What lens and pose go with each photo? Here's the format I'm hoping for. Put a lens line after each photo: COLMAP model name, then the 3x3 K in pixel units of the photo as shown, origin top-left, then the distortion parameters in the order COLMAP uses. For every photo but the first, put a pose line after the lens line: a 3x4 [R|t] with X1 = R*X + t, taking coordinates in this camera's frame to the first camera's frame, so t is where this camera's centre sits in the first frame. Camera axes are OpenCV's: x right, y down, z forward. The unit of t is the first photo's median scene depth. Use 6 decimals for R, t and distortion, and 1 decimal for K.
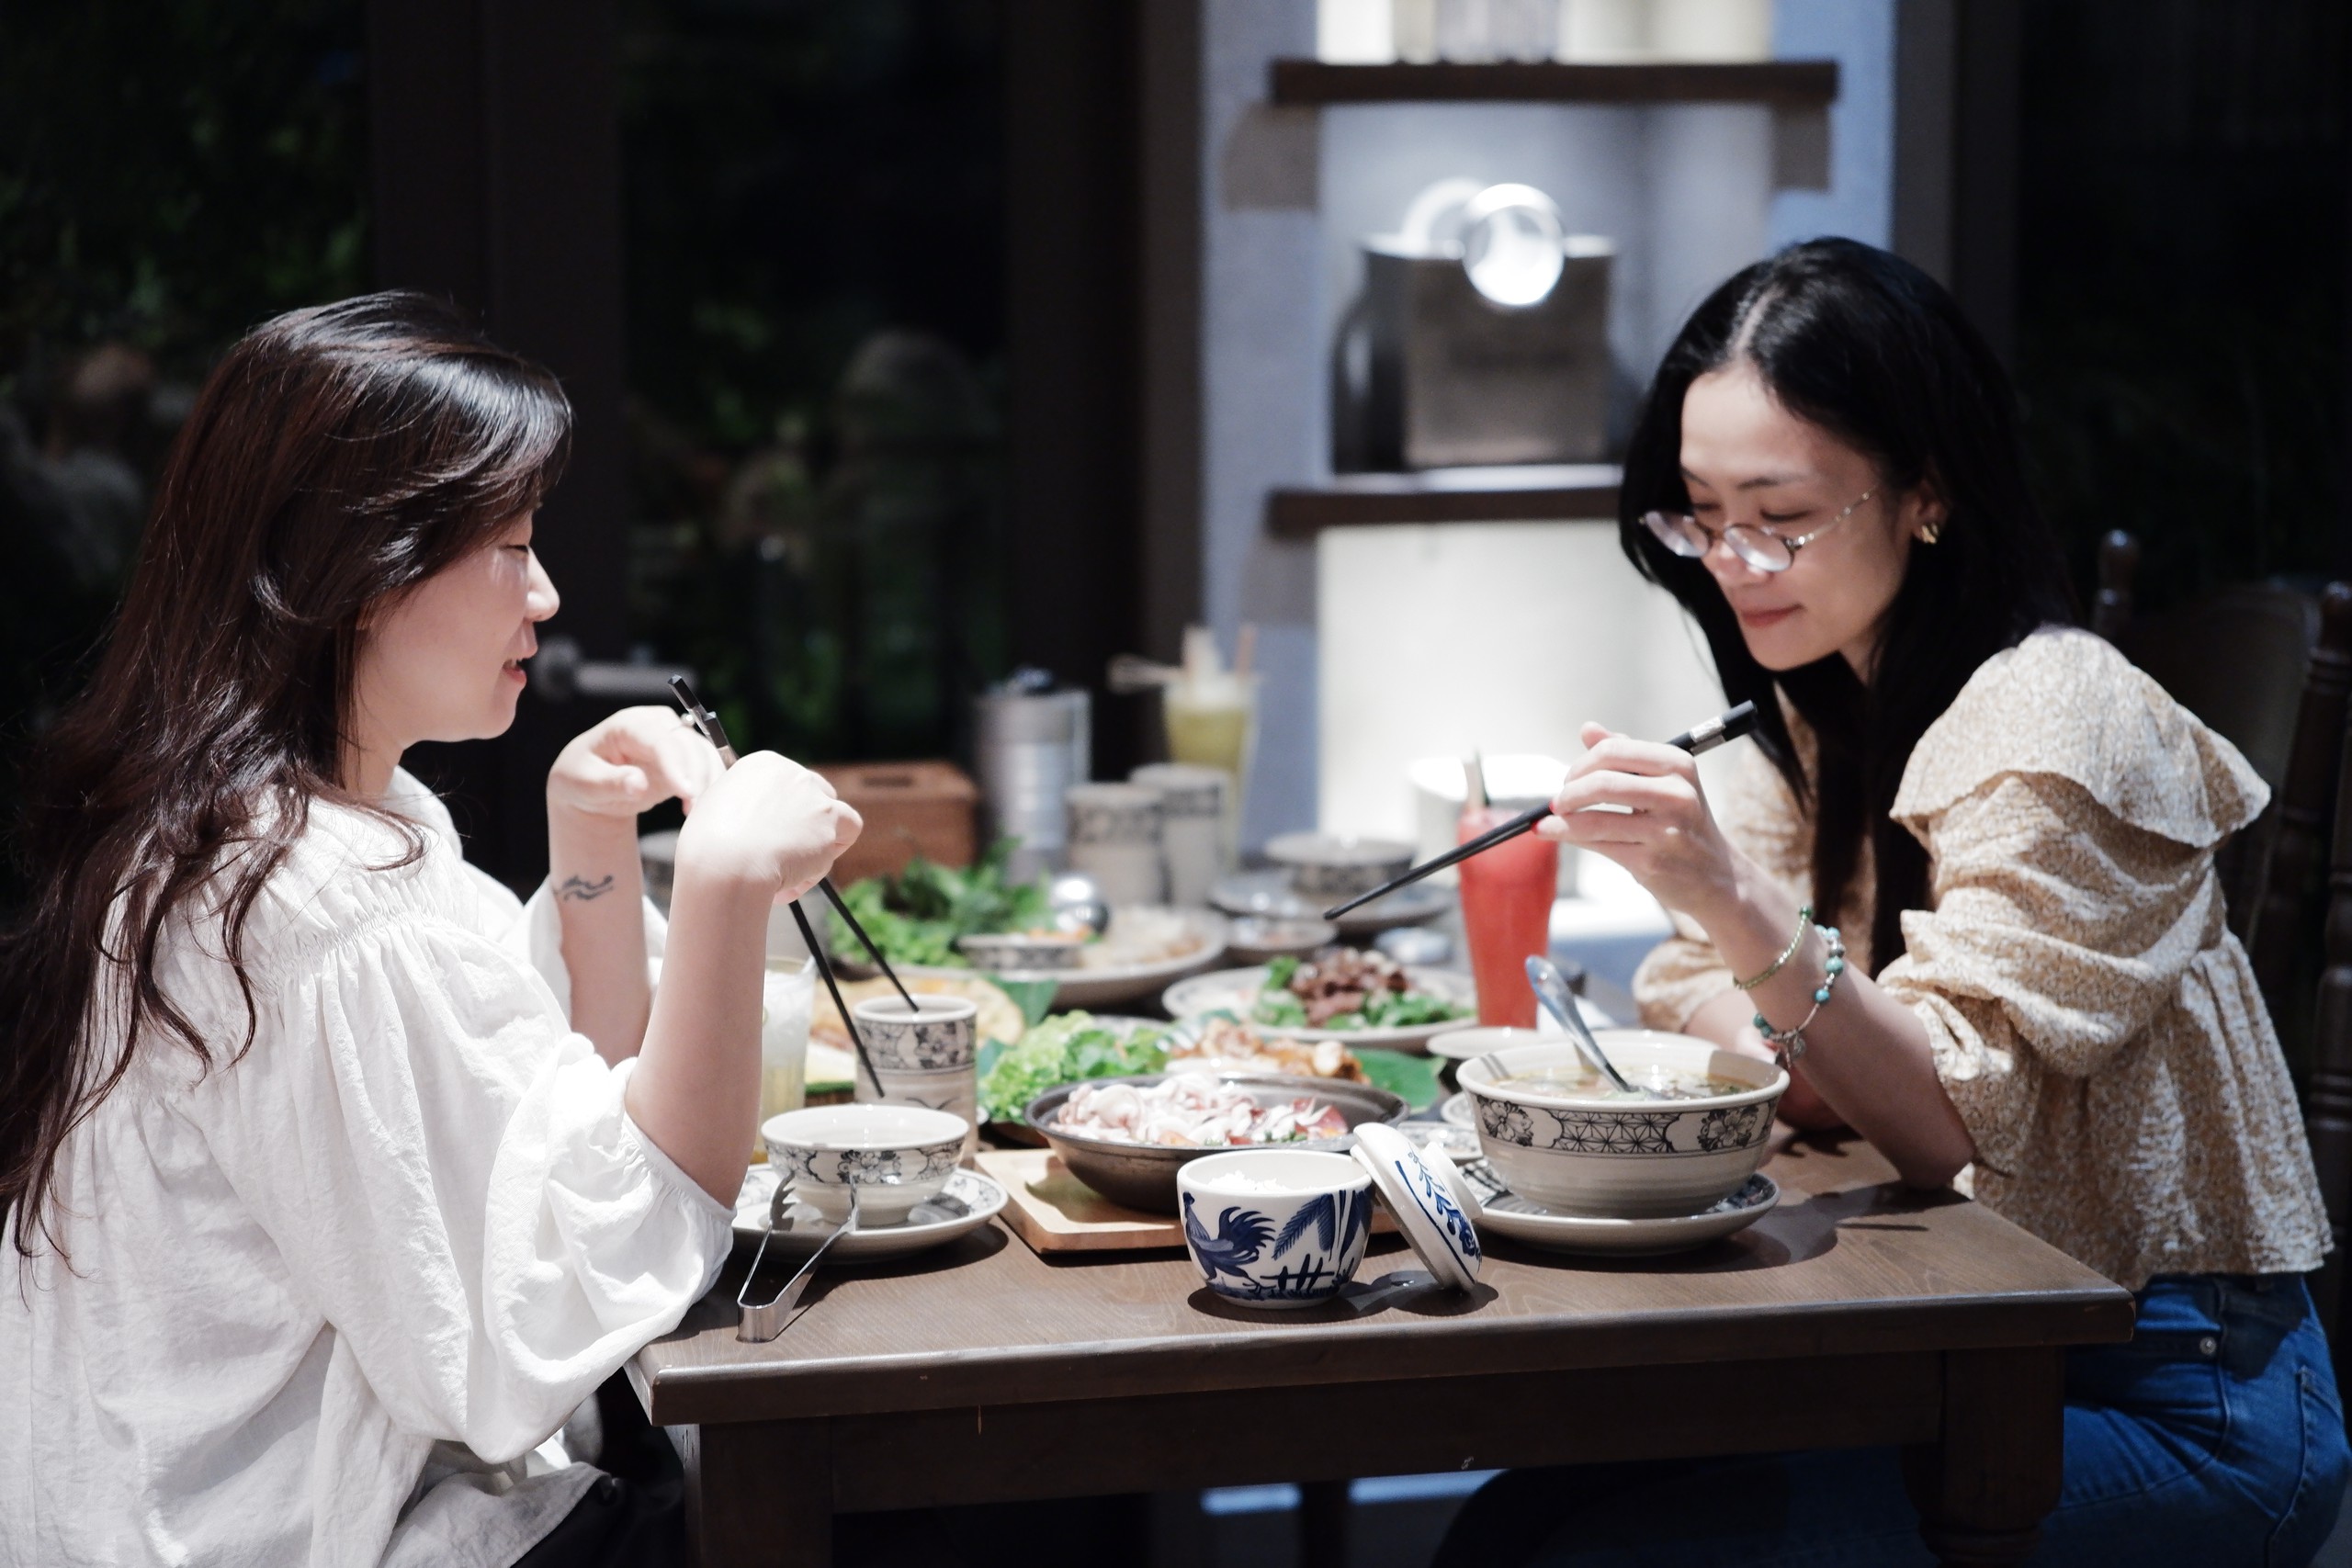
lens RADIAL K [[5491.4, 0, 1175.4], [0, 5491.4, 783.9], [0, 0, 1]] dist [0.142725, 0.000000]
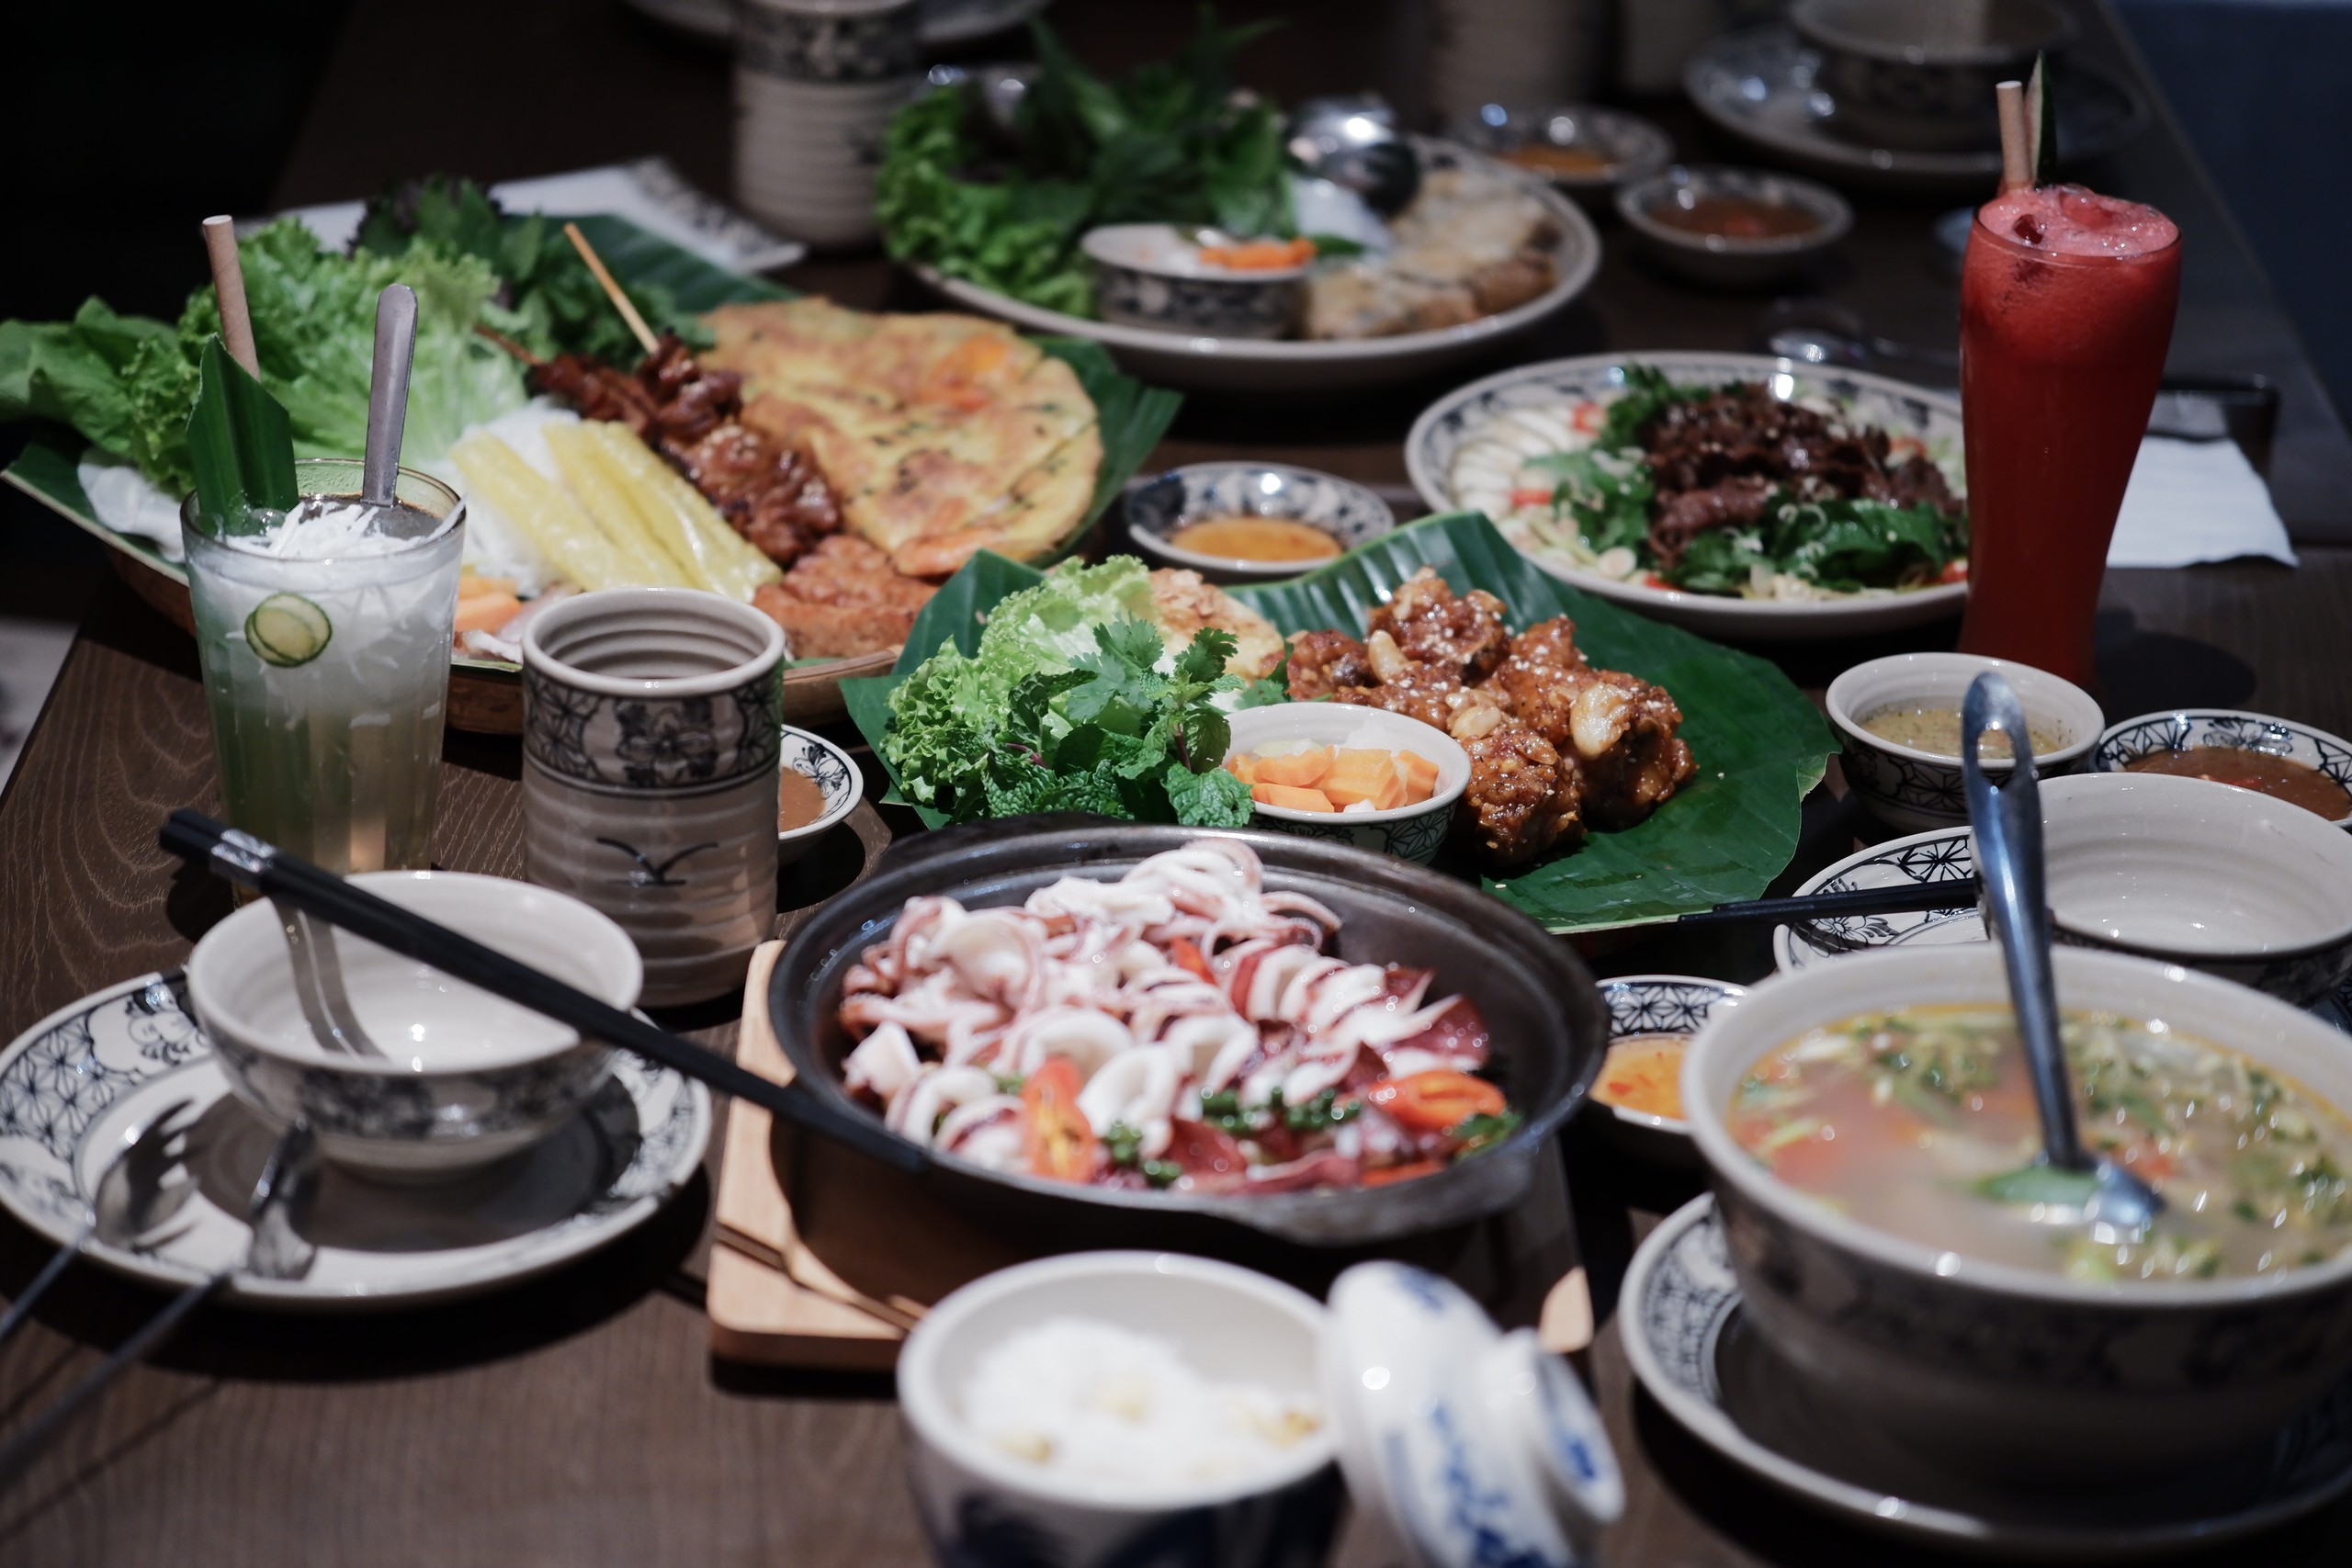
lens RADIAL K [[5491.4, 0, 1163.5], [0, 5491.4, 779.9], [0, 0, 1]] dist [0.142725, 0.000000]
pose [[0.974737, 0.137309, -0.176166, 0.082526], [-0.082550, 0.954340, 0.287091, -0.089048], [0.207542, -0.265296, 0.941565, 0.562162]]
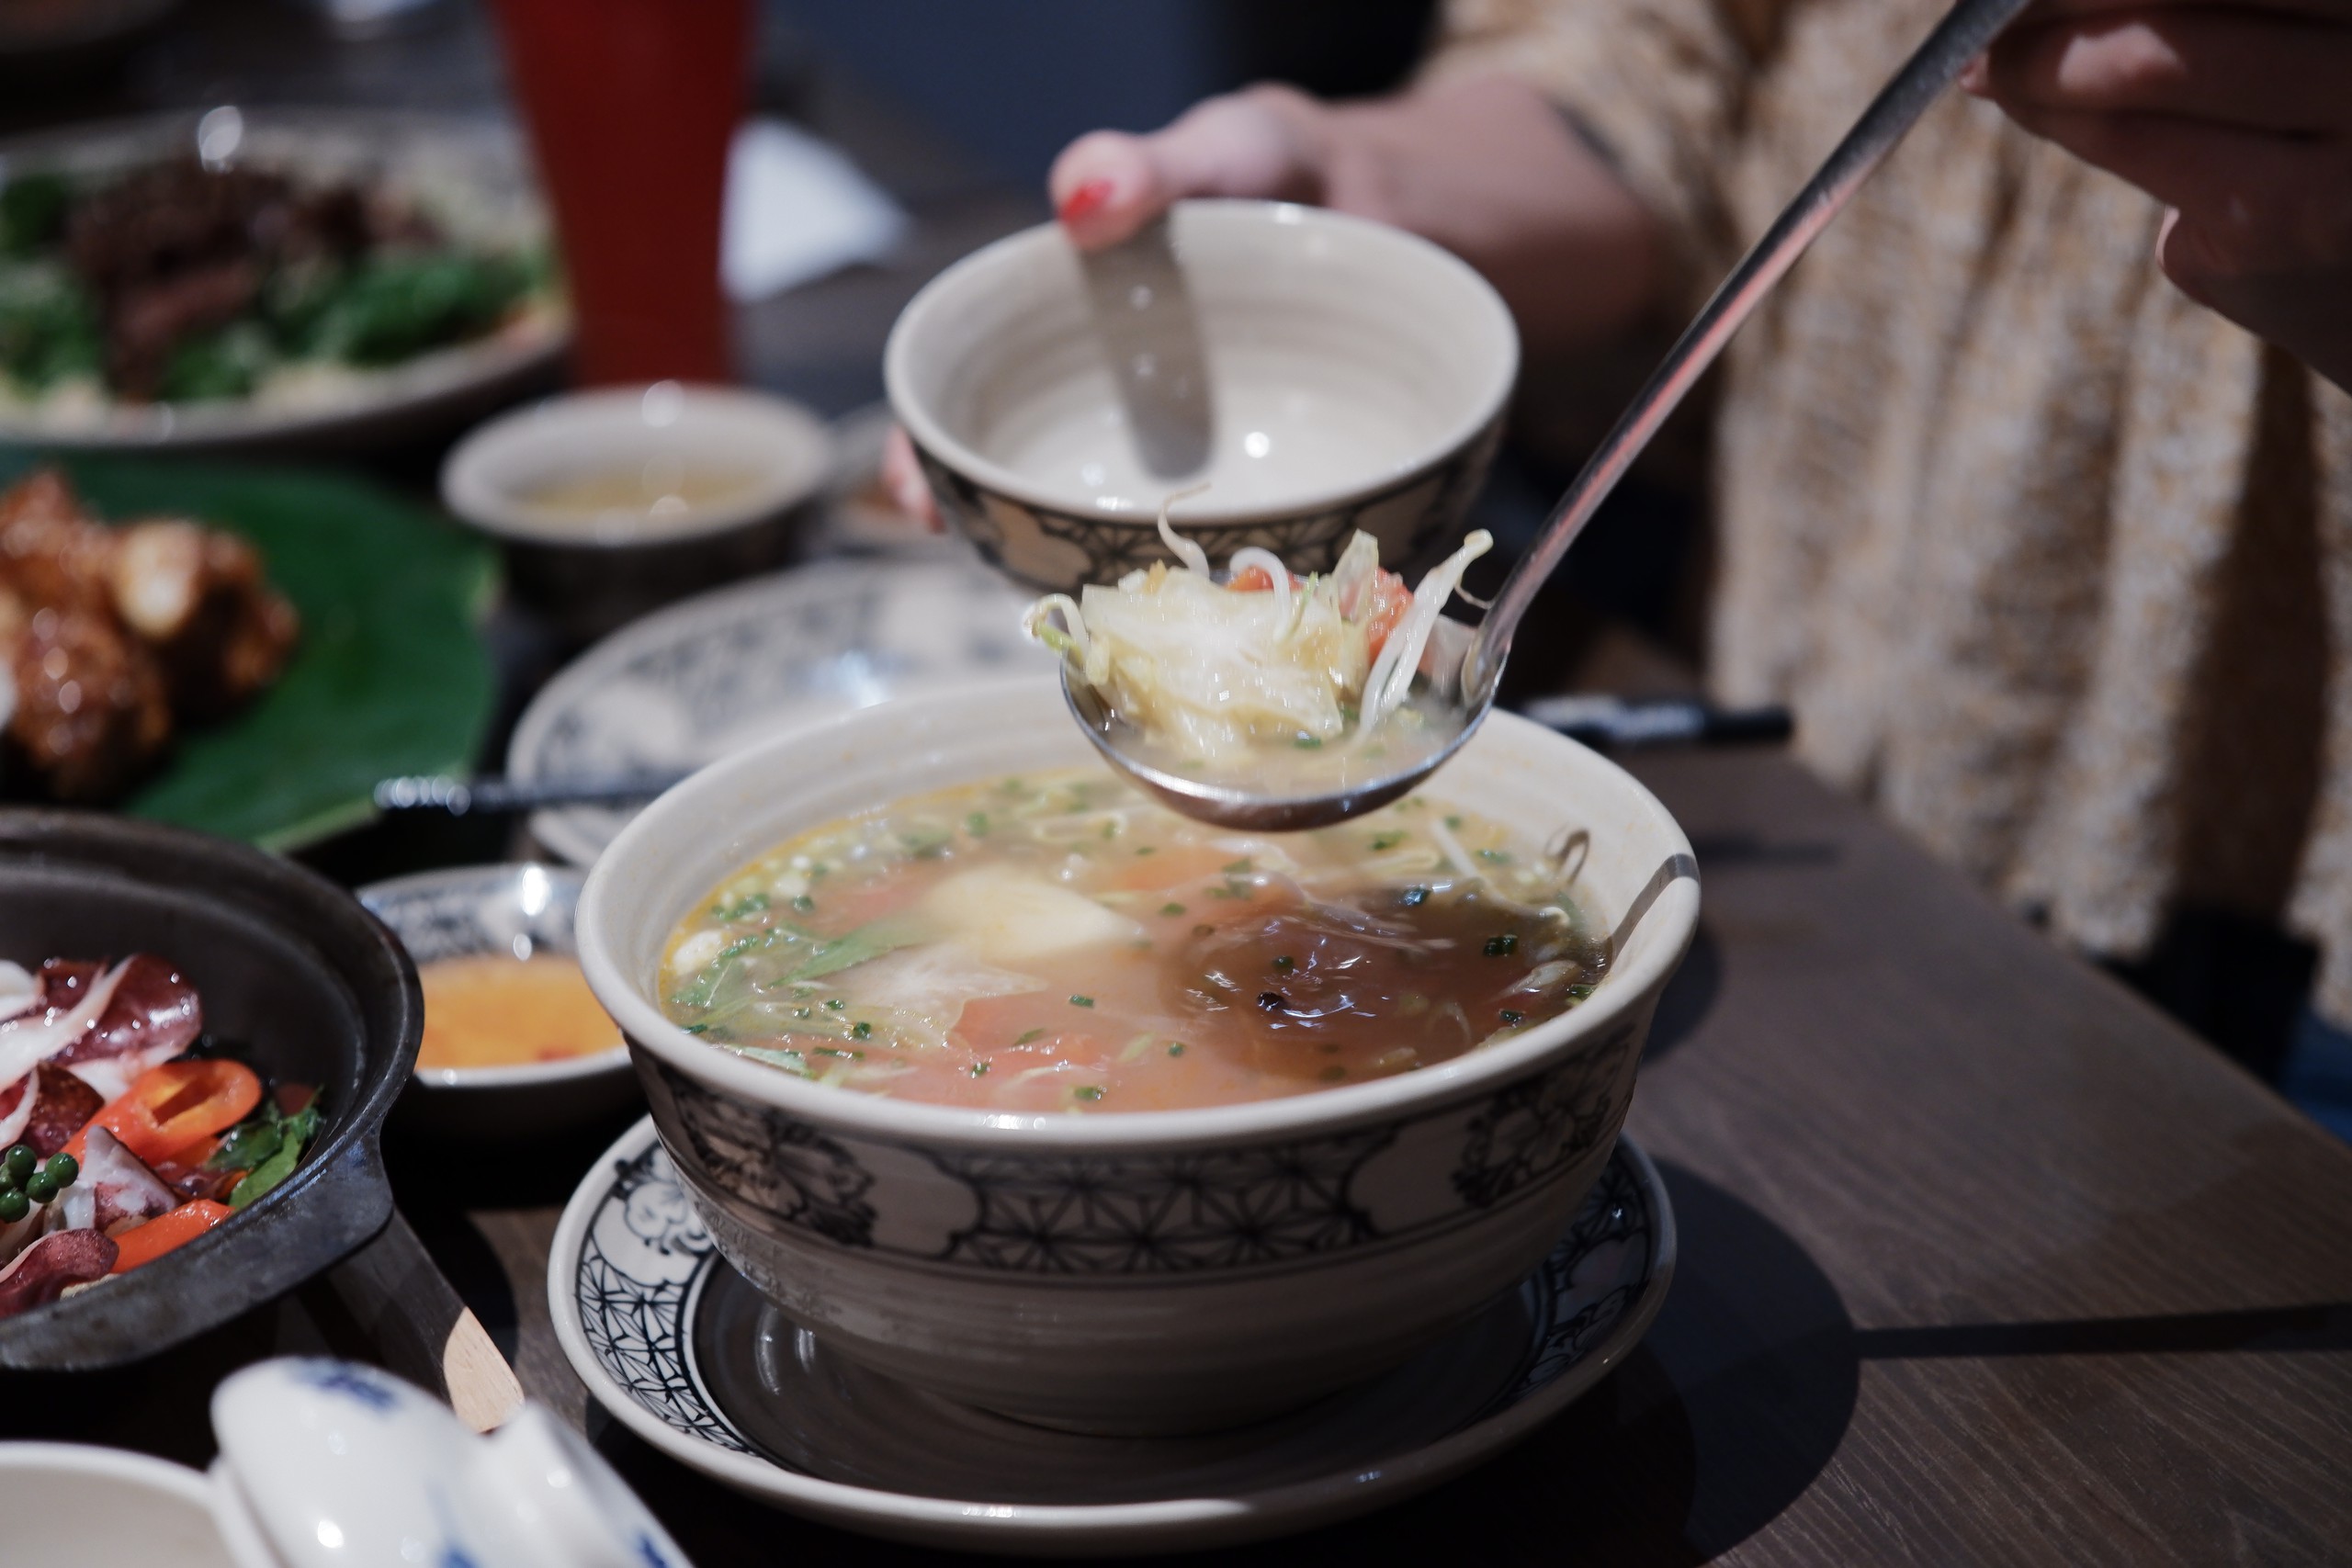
lens RADIAL K [[5491.4, 0, 1176.9], [0, 5491.4, 789.6], [0, 0, 1]] dist [0.142725, 0.000000]
pose [[0.981318, -0.102797, 0.162627, 0.034961], [0.055534, 0.960655, 0.272135, -0.030867], [-0.184203, -0.258020, 0.948417, 0.698959]]
